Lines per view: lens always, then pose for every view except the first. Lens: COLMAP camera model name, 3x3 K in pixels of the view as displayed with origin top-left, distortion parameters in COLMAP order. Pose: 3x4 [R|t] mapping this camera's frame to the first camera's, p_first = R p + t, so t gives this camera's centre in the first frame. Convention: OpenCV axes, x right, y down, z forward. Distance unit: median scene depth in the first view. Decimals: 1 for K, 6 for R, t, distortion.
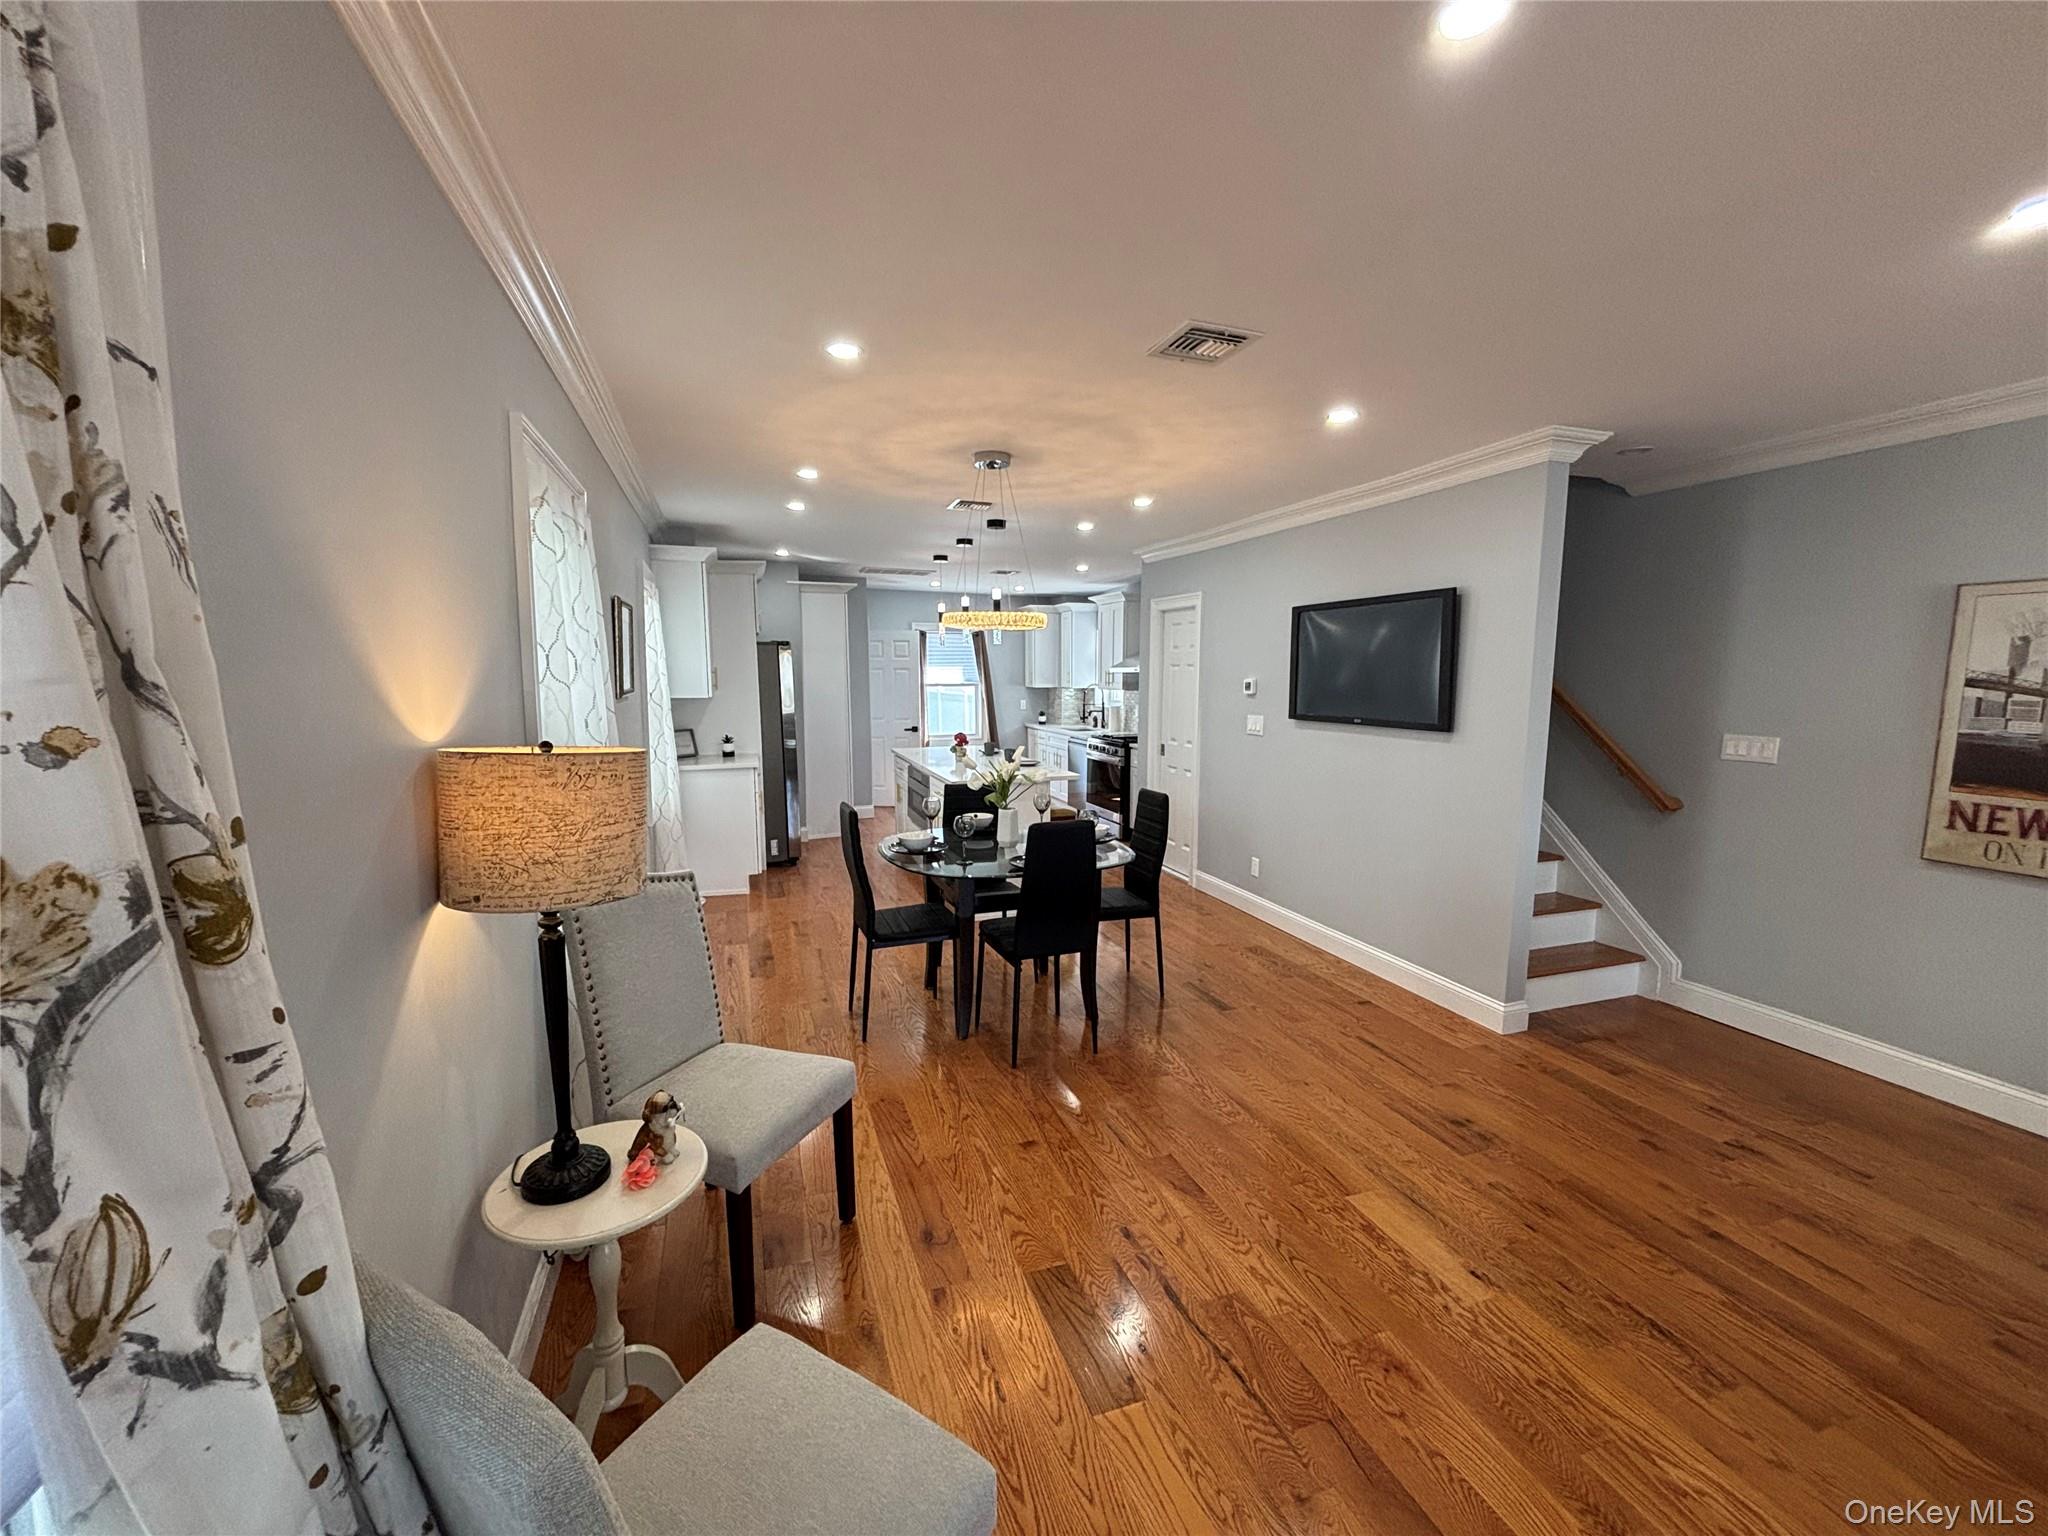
lens RADIAL K [[822.8, 0, 1025.1], [0, 822.8, 776.4], [0, 0, 1]] dist [0.005579, -0.001253]
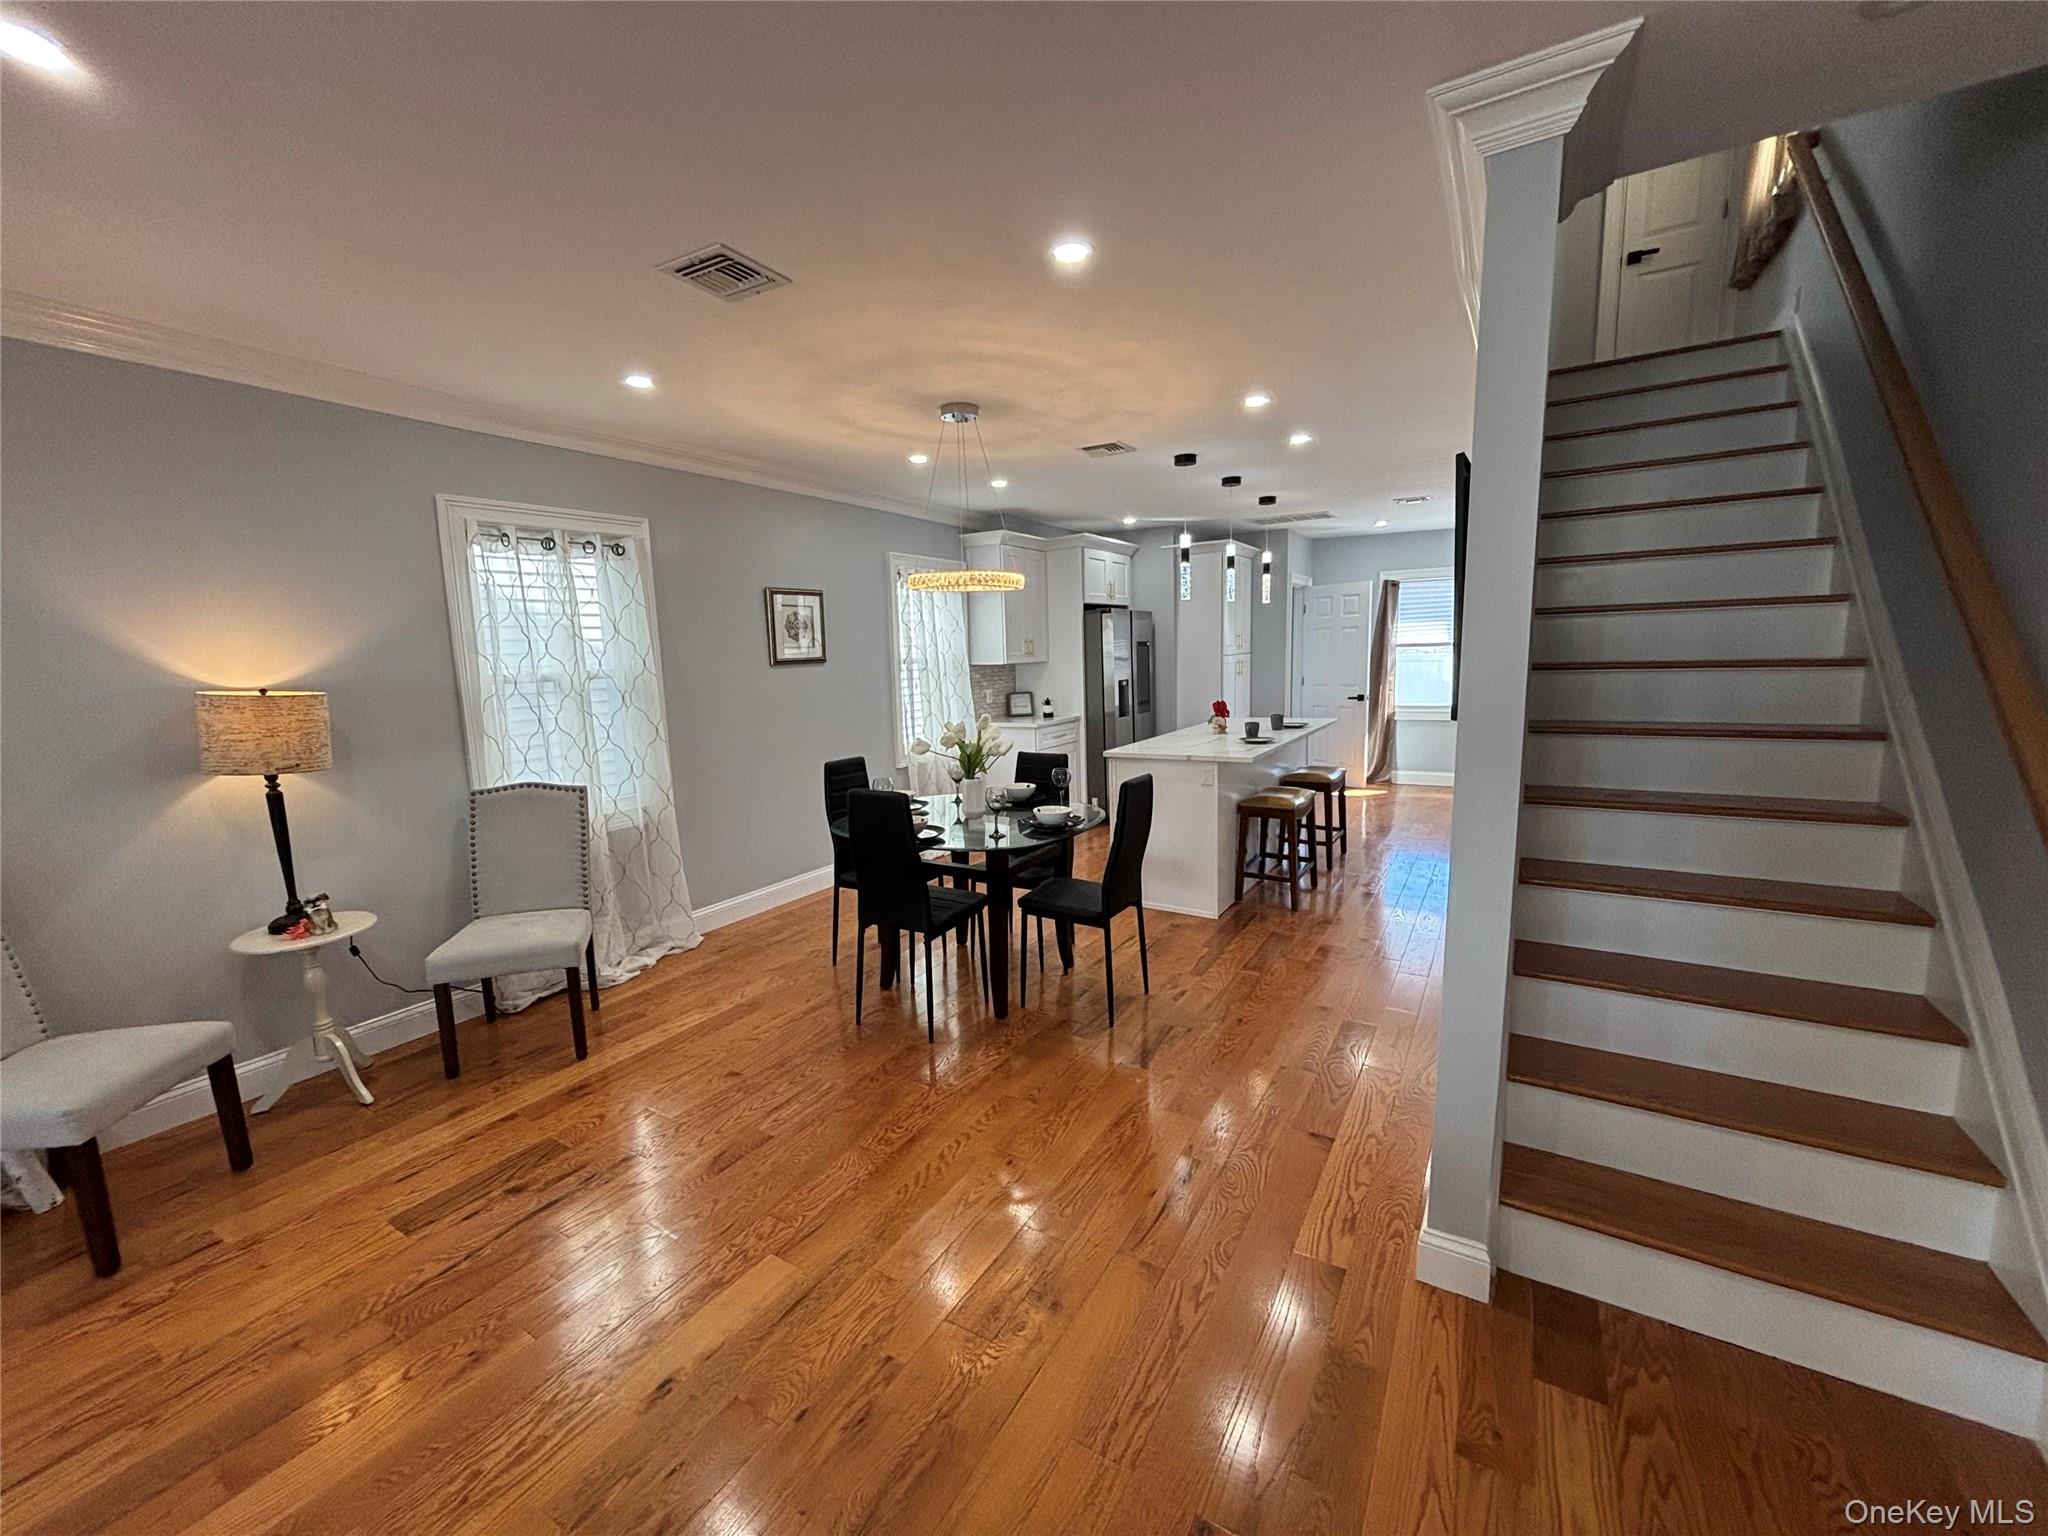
lens RADIAL K [[822.8, 0, 1018.0], [0, 822.8, 771.2], [0, 0, 1]] dist [0.005579, -0.001253]
pose [[0.635918, 0.092761, -0.766161, 0.386228], [-0.065334, 0.995657, 0.066319, -0.018321], [0.768986, 0.007883, 0.639217, 0.218652]]
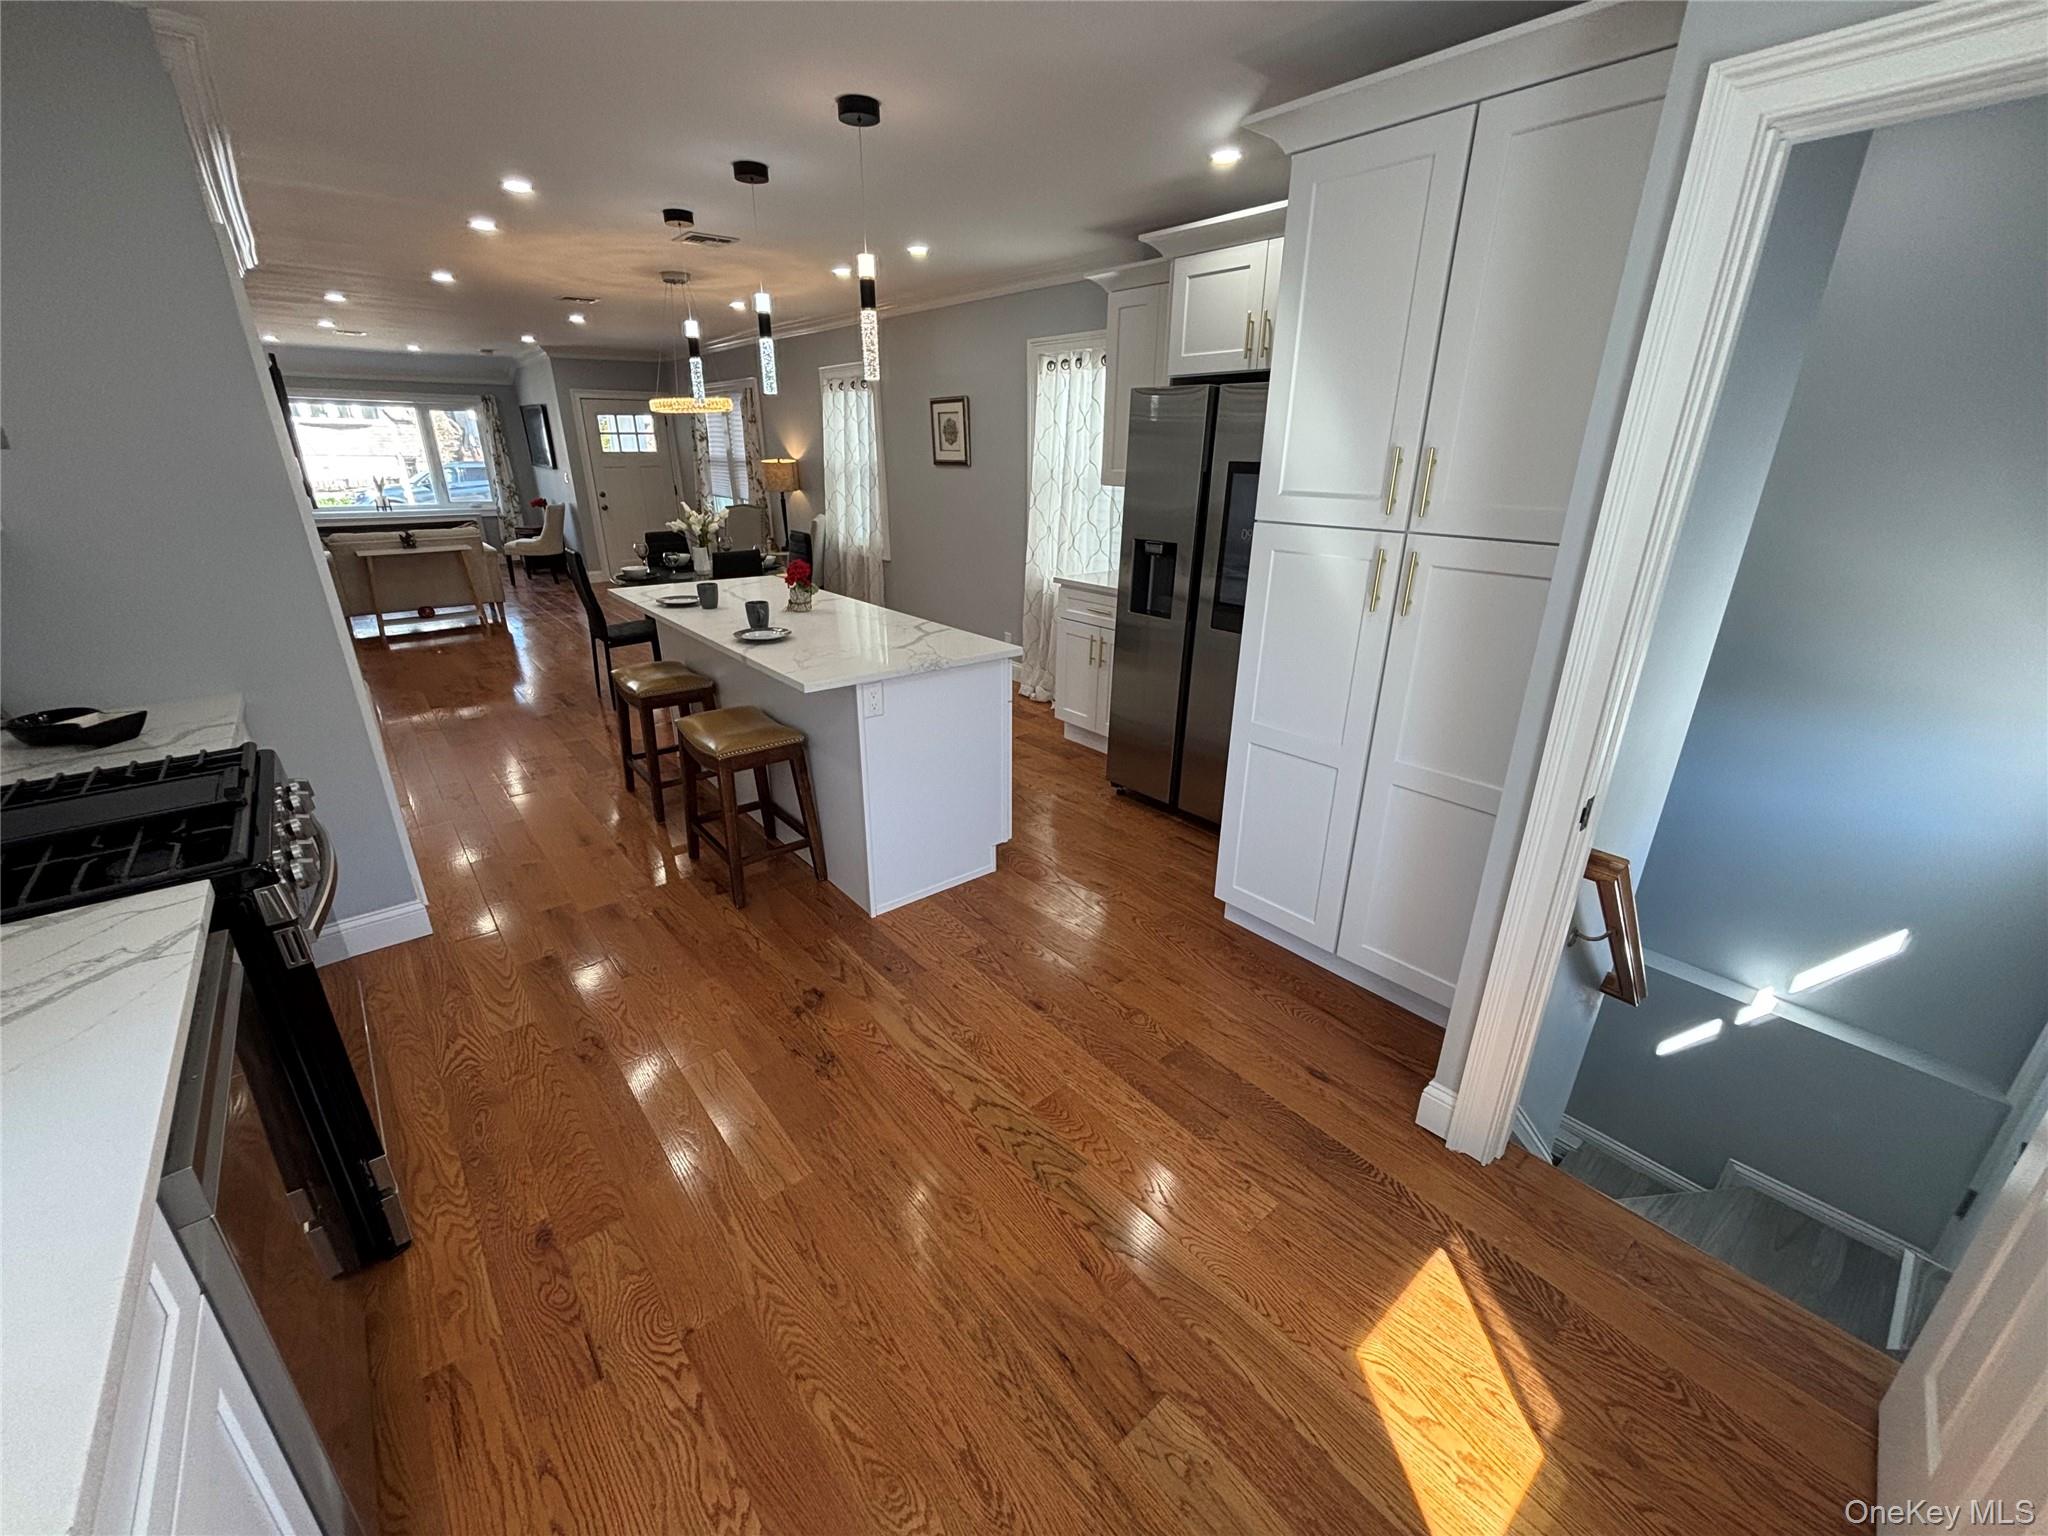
lens RADIAL K [[822.8, 0, 1029.9], [0, 822.8, 761.2], [0, 0, 1]] dist [0.005579, -0.001253]
pose [[-0.937945, 0.121440, -0.324824, -0.028011], [-0.047082, 0.883411, 0.466228, -0.169678], [0.343572, 0.452590, -0.822873, 1.309429]]
